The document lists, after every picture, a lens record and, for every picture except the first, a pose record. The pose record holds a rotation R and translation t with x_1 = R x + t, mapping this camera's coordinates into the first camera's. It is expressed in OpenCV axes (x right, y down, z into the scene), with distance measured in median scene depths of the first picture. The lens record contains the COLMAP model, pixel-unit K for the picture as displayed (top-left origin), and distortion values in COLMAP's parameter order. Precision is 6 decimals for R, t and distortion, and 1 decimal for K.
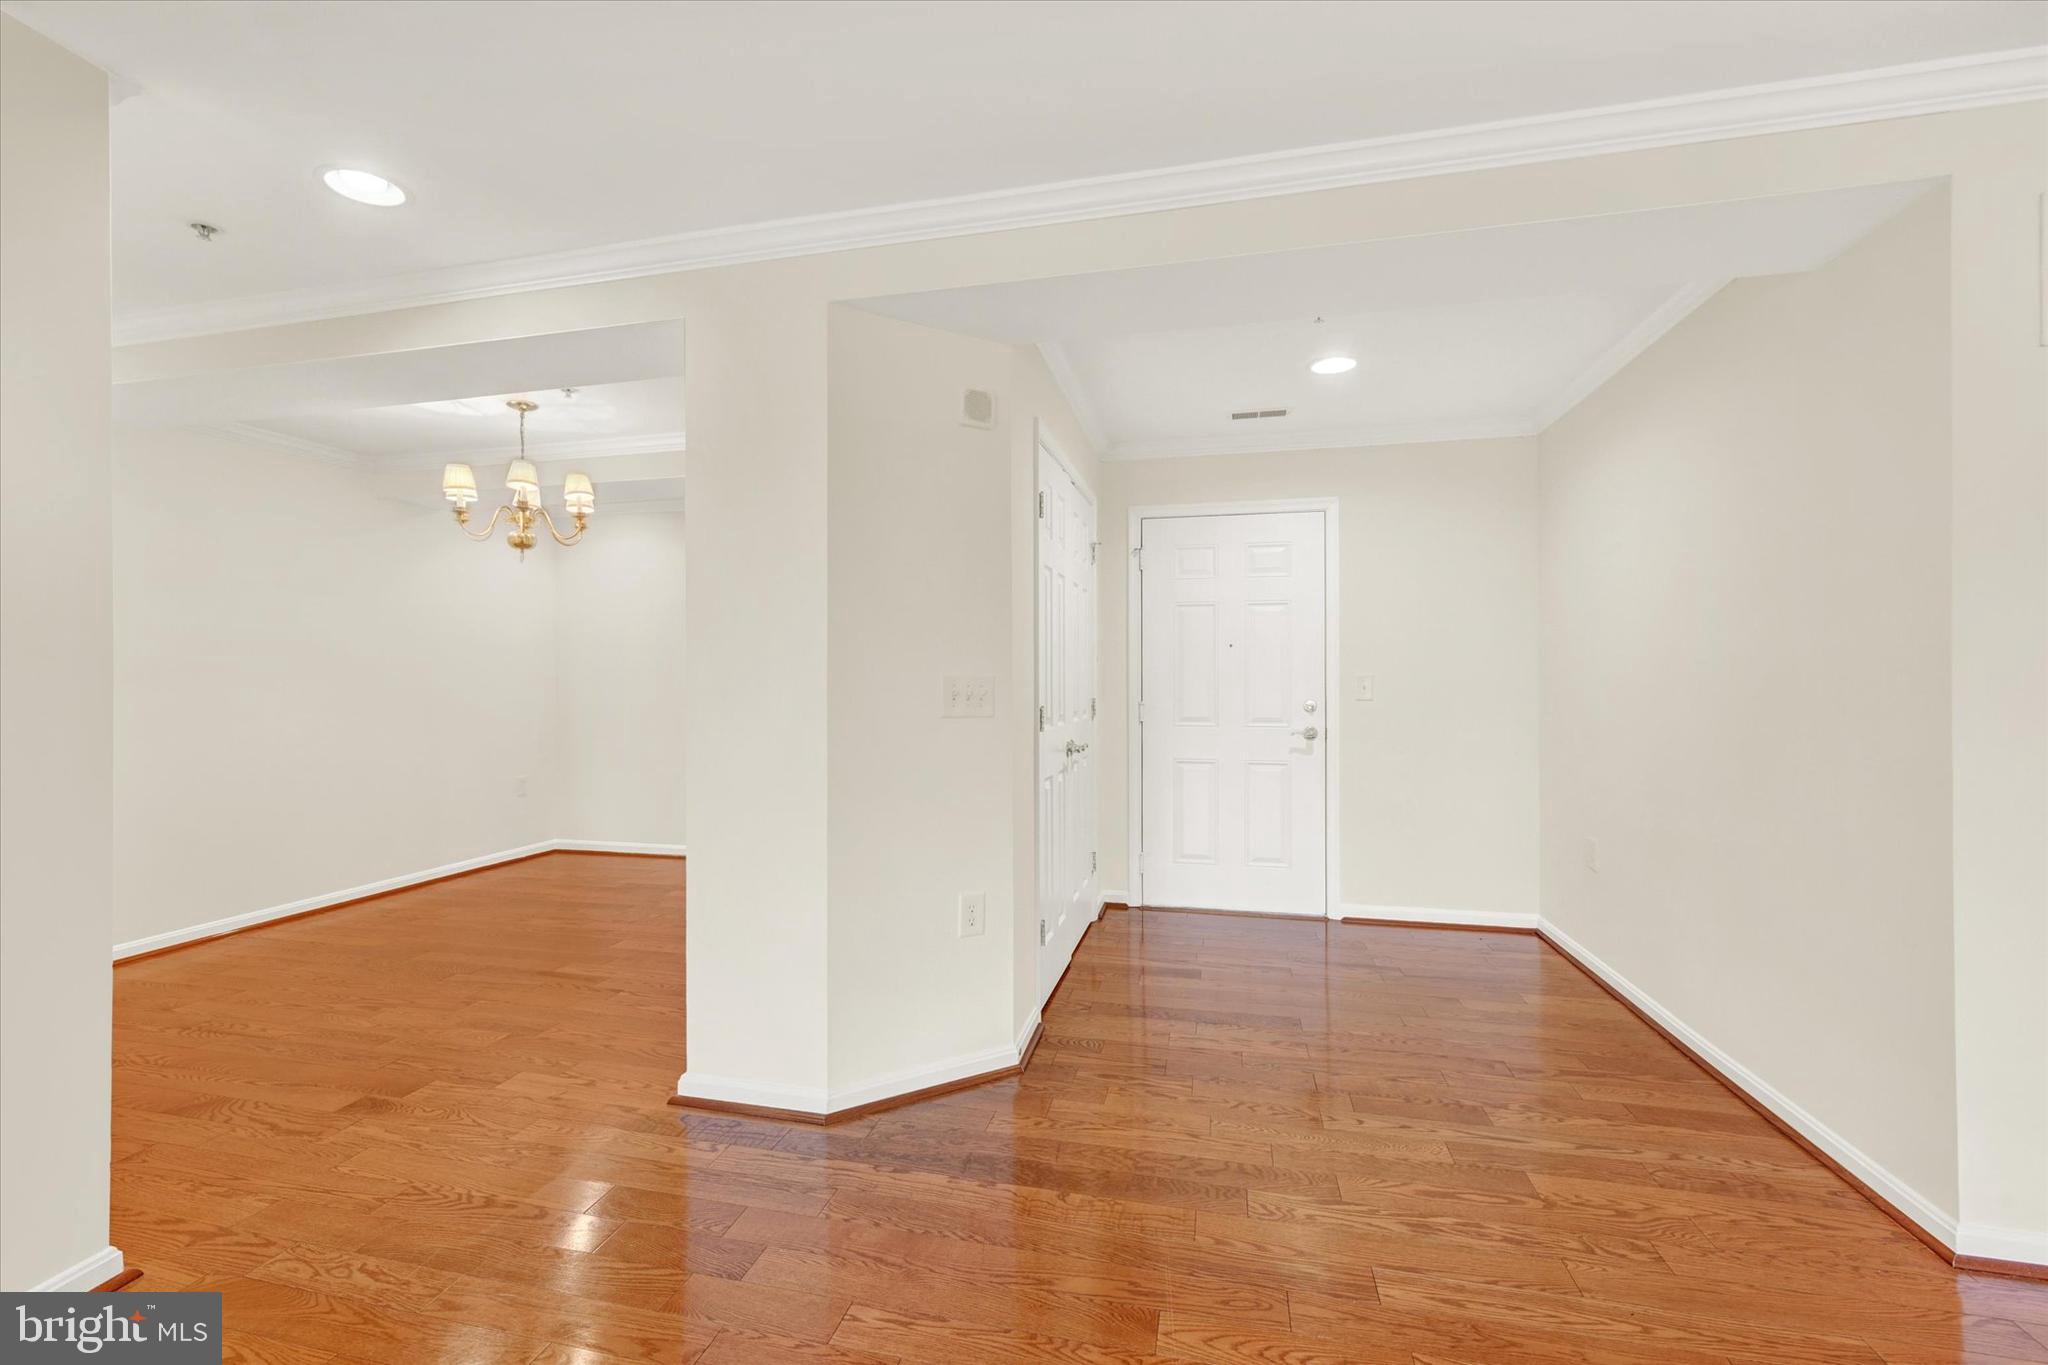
lens RADIAL K [[860.8, 0, 1013.9], [0, 860.8, 678.1], [0, 0, 1]] dist [0.002684, 0.000123]
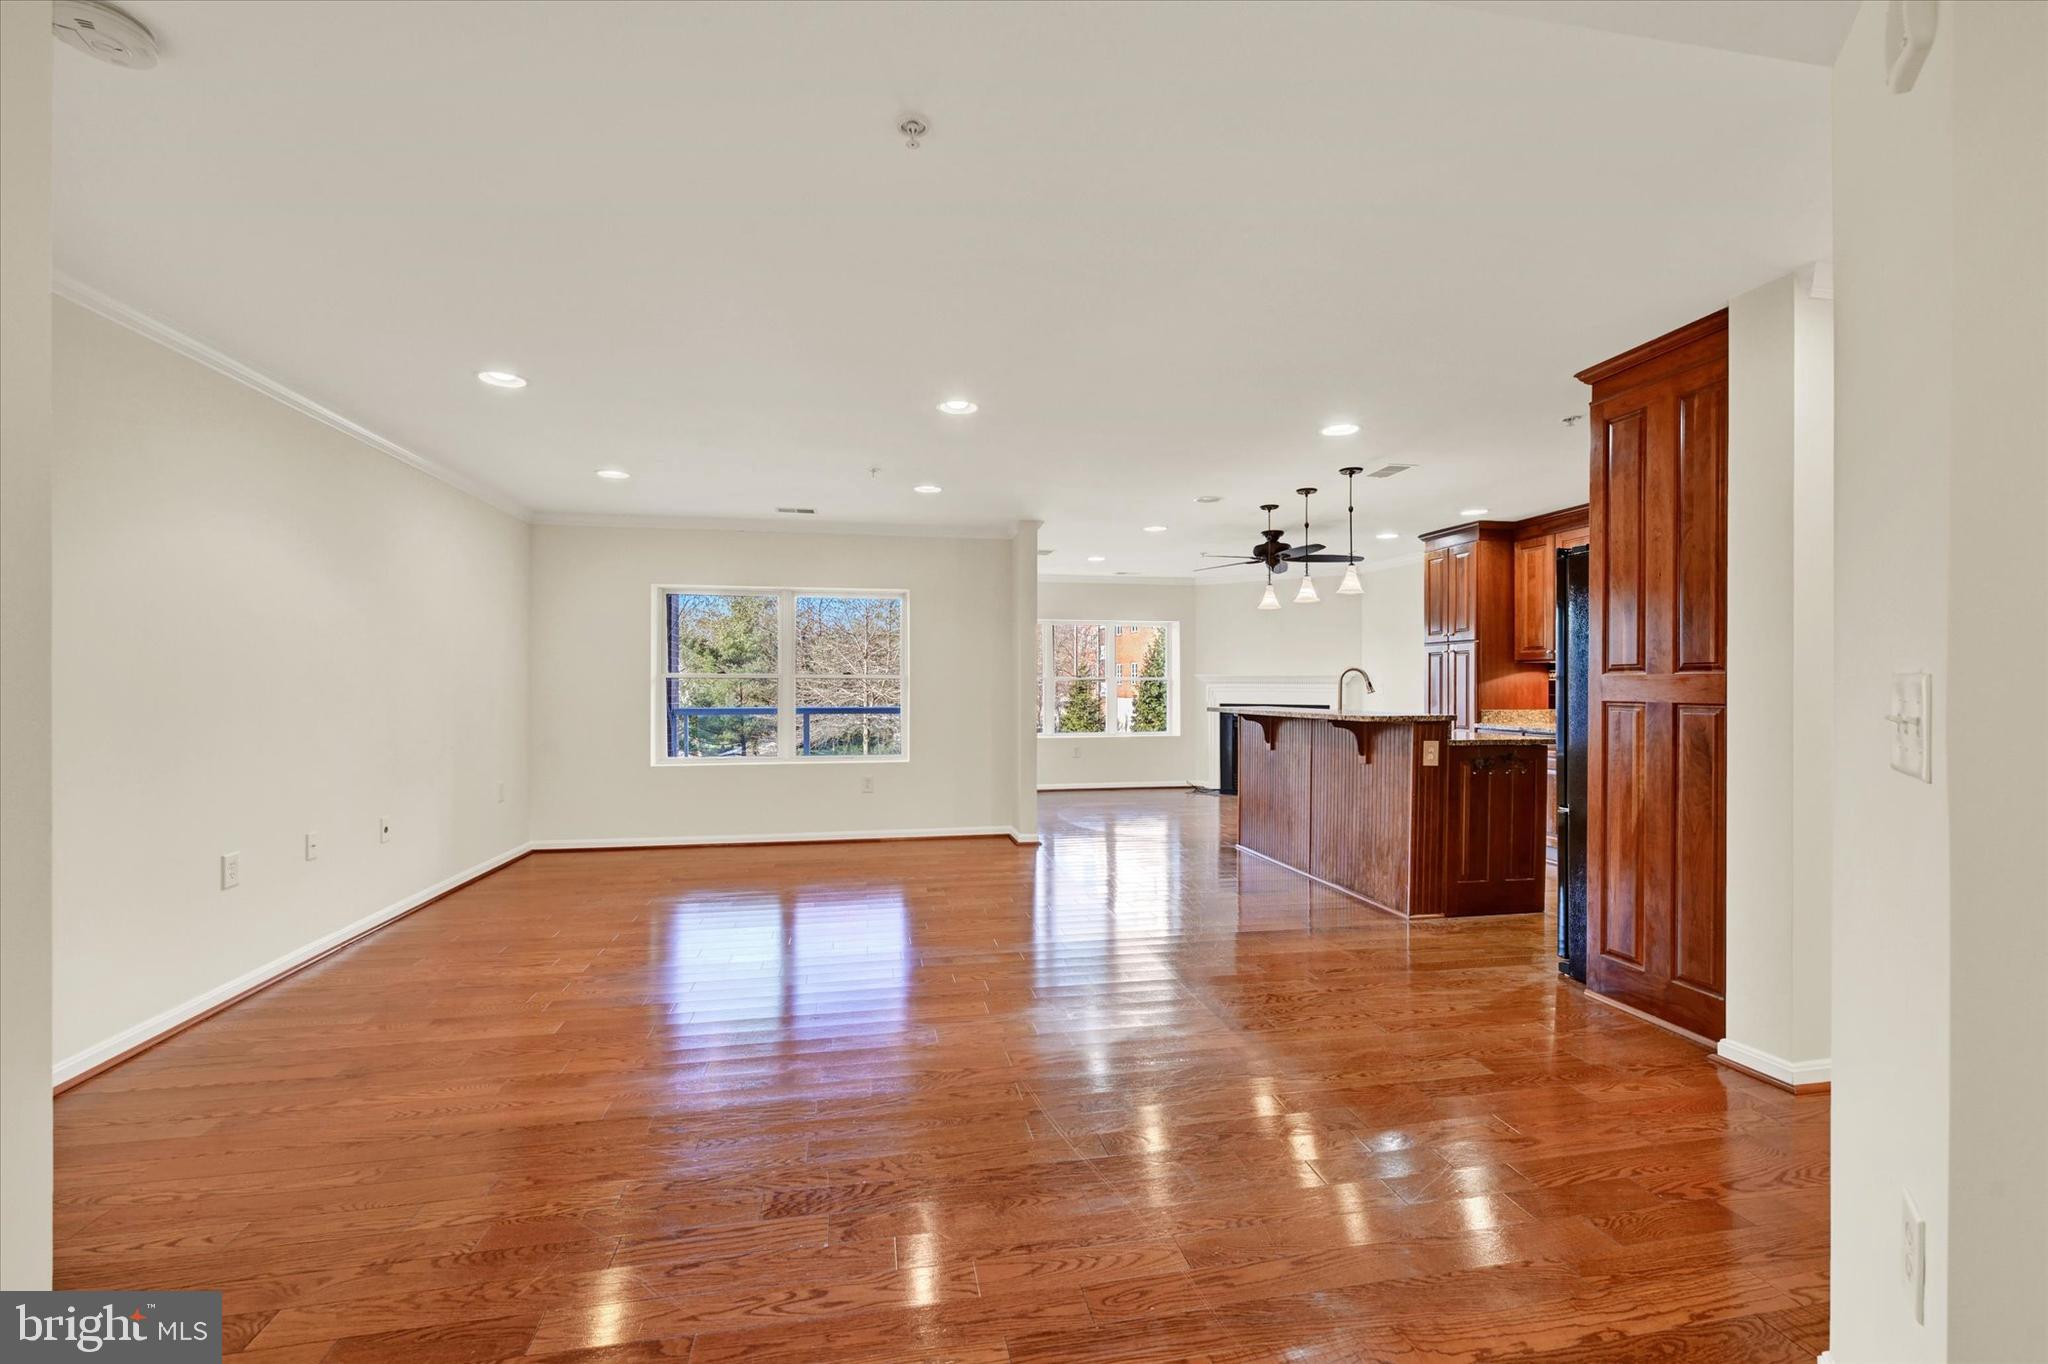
lens RADIAL K [[860.8, 0, 1016.0], [0, 860.8, 690.5], [0, 0, 1]] dist [0.002684, 0.000123]
pose [[-0.910719, 0.005582, -0.412988, 0.419324], [0.002377, 0.999963, 0.008276, -0.001478], [0.413019, 0.006555, -0.910699, 0.974498]]
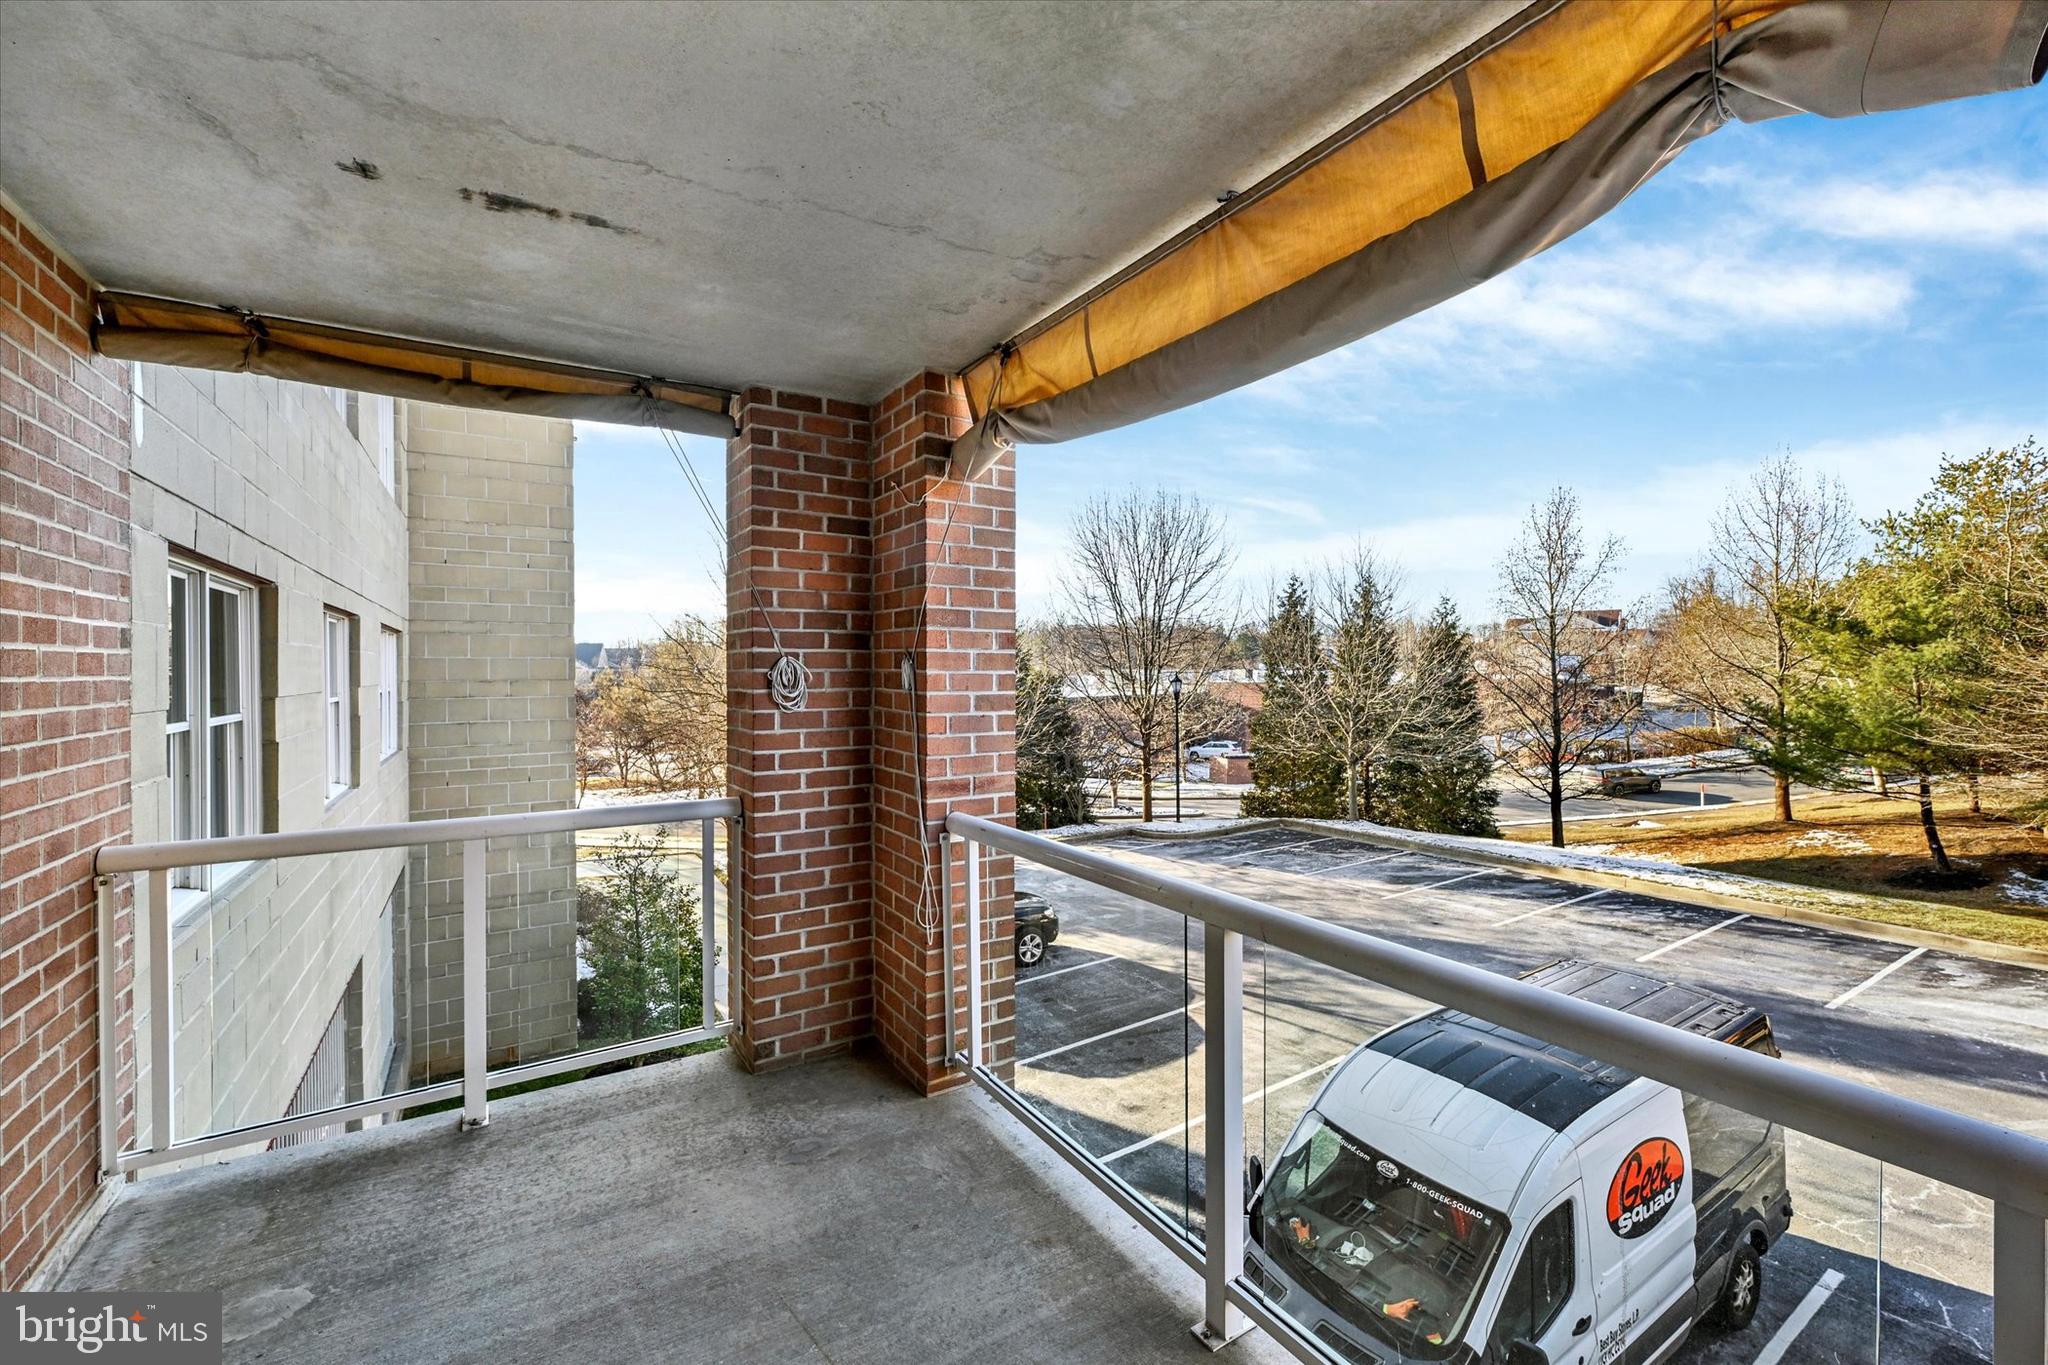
lens RADIAL K [[832.9, 0, 1033.5], [0, 832.9, 673.8], [0, 0, 1]] dist [0.000228, 0.000634]
pose [[-0.725078, 0.002884, 0.688661, -0.484298], [0.006218, 0.999978, 0.002358, -0.090361], [-0.688639, 0.005992, -0.725080, -1.454580]]
